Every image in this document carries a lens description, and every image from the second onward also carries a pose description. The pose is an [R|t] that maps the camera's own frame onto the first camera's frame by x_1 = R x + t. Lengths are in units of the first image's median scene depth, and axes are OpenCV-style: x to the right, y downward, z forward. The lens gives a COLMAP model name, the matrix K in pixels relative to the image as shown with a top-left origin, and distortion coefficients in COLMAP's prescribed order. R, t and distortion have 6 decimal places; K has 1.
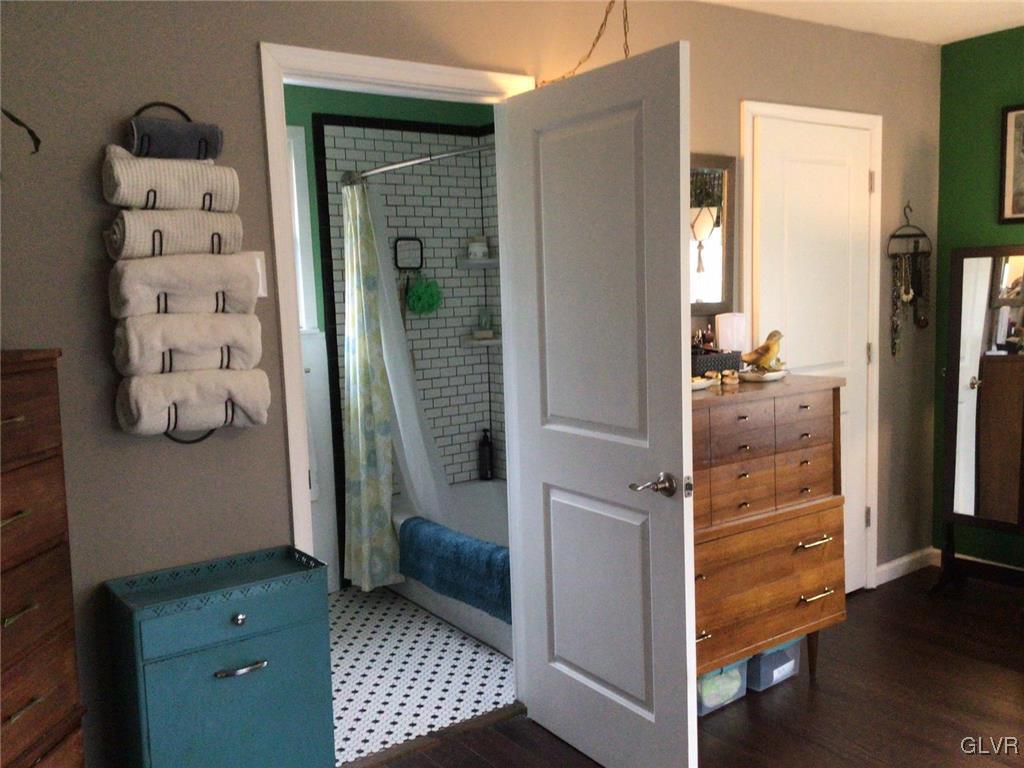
lens RADIAL K [[903.7, 0, 509.8], [0, 903.7, 386.3], [0, 0, 1]] dist [0.096620, -0.144622]
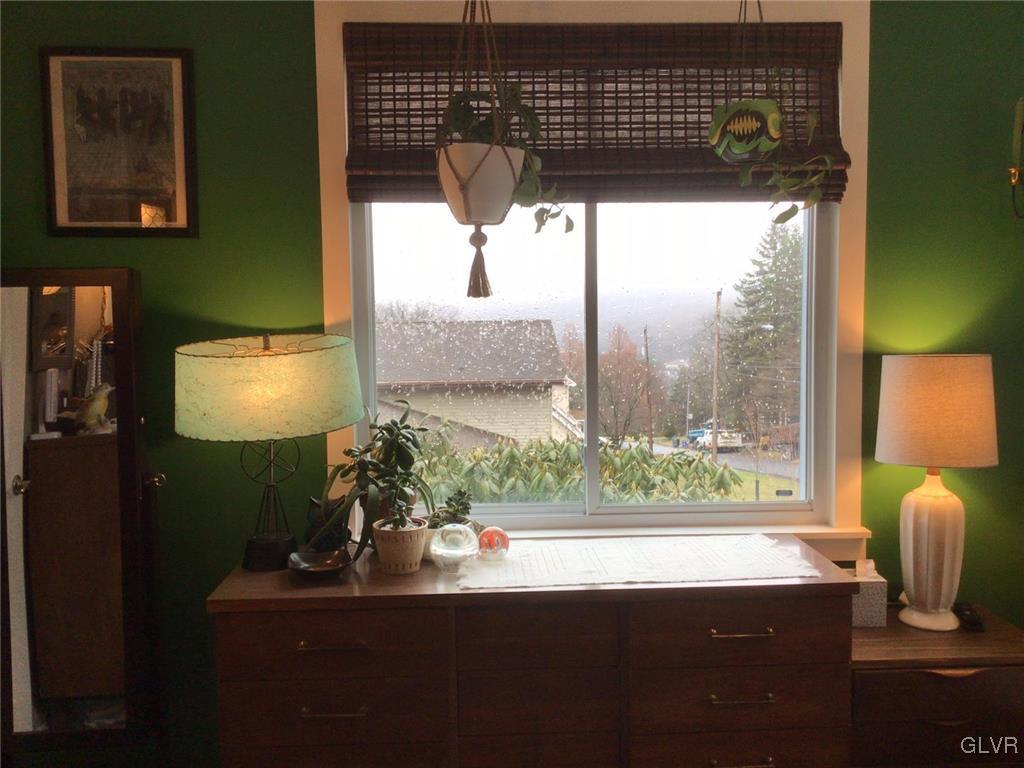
lens RADIAL K [[903.7, 0, 519.3], [0, 903.7, 384.1], [0, 0, 1]] dist [0.096620, -0.144622]
pose [[0.532038, -0.038547, 0.845842, 0.173082], [0.092815, 0.995598, -0.013009, -0.039534], [-0.841618, 0.085428, 0.533274, 0.407595]]
